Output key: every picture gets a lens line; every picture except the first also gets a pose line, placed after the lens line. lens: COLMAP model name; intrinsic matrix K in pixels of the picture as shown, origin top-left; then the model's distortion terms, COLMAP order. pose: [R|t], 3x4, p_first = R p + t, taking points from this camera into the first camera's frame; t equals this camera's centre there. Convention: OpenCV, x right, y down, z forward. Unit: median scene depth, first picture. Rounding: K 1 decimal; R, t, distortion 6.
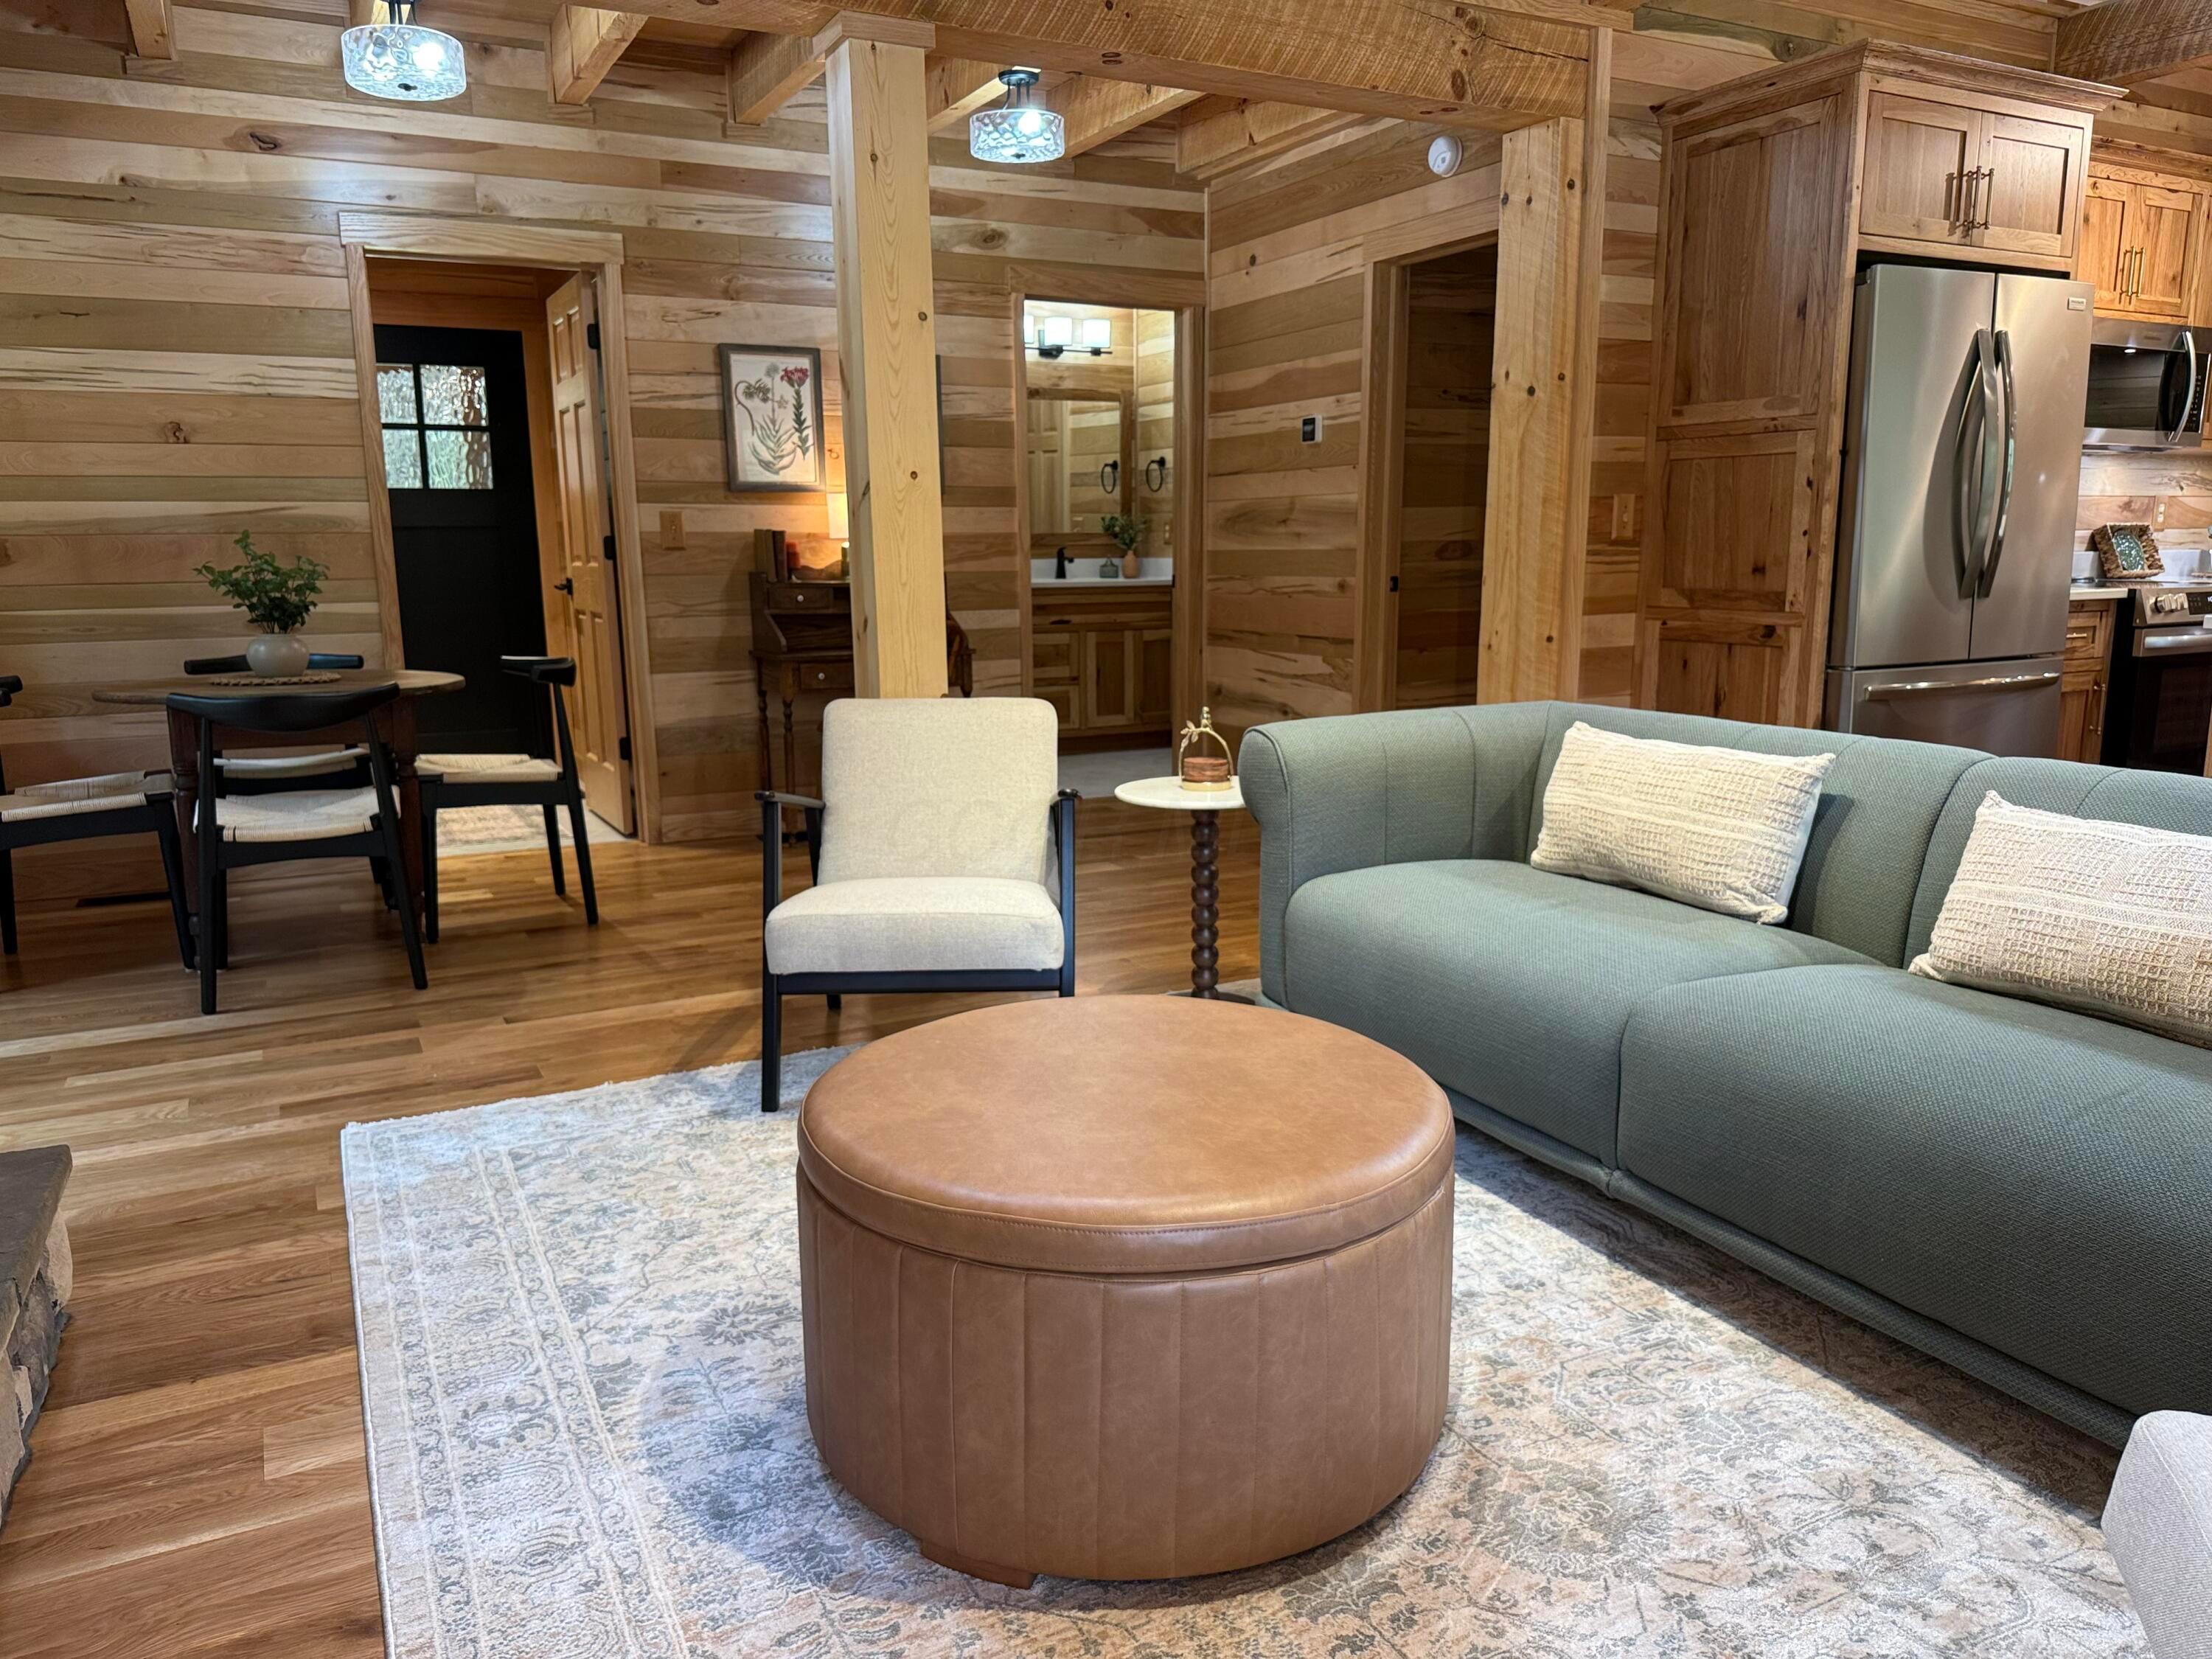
lens RADIAL K [[1567.7, 0, 1101.3], [0, 1567.7, 845.6], [0, 0, 1]] dist [0.053873, -0.068093]
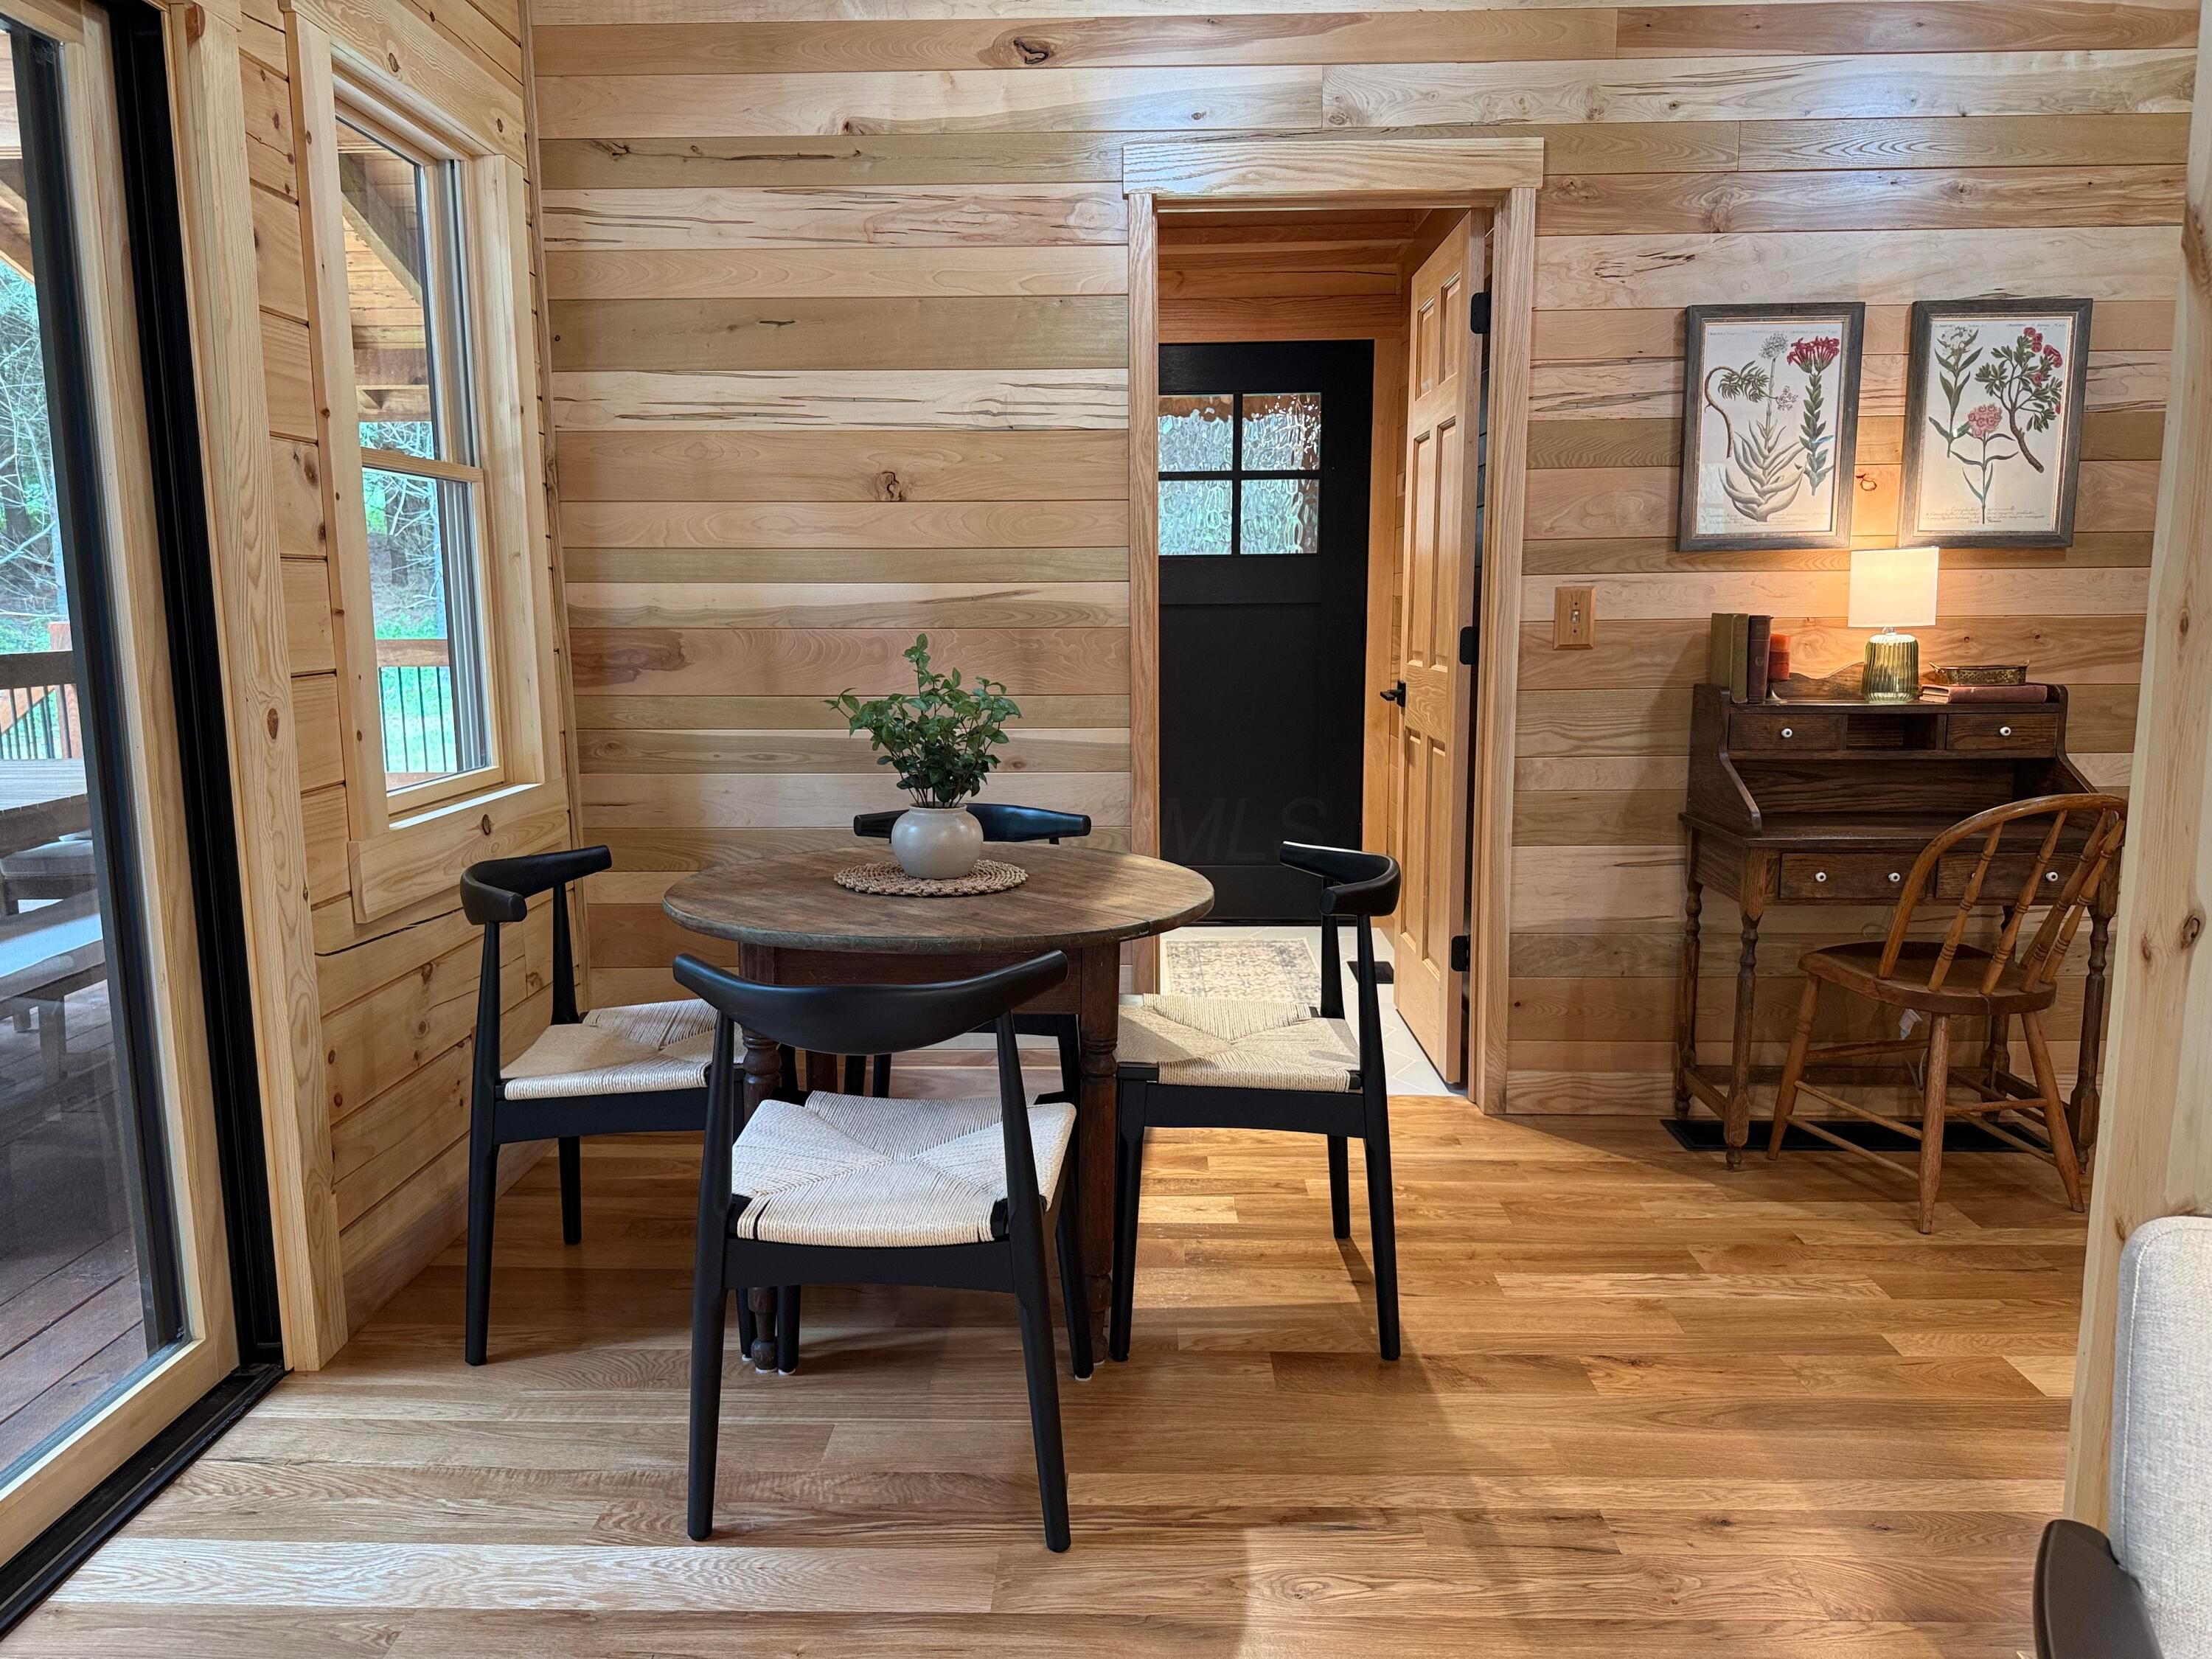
lens RADIAL K [[1567.7, 0, 1091.2], [0, 1567.7, 860.0], [0, 0, 1]] dist [0.053873, -0.068093]
pose [[0.871469, 0.082665, -0.483433, -0.144174], [-0.092142, 0.995737, 0.004166, -0.100210], [0.481717, 0.040914, 0.875371, 0.412643]]
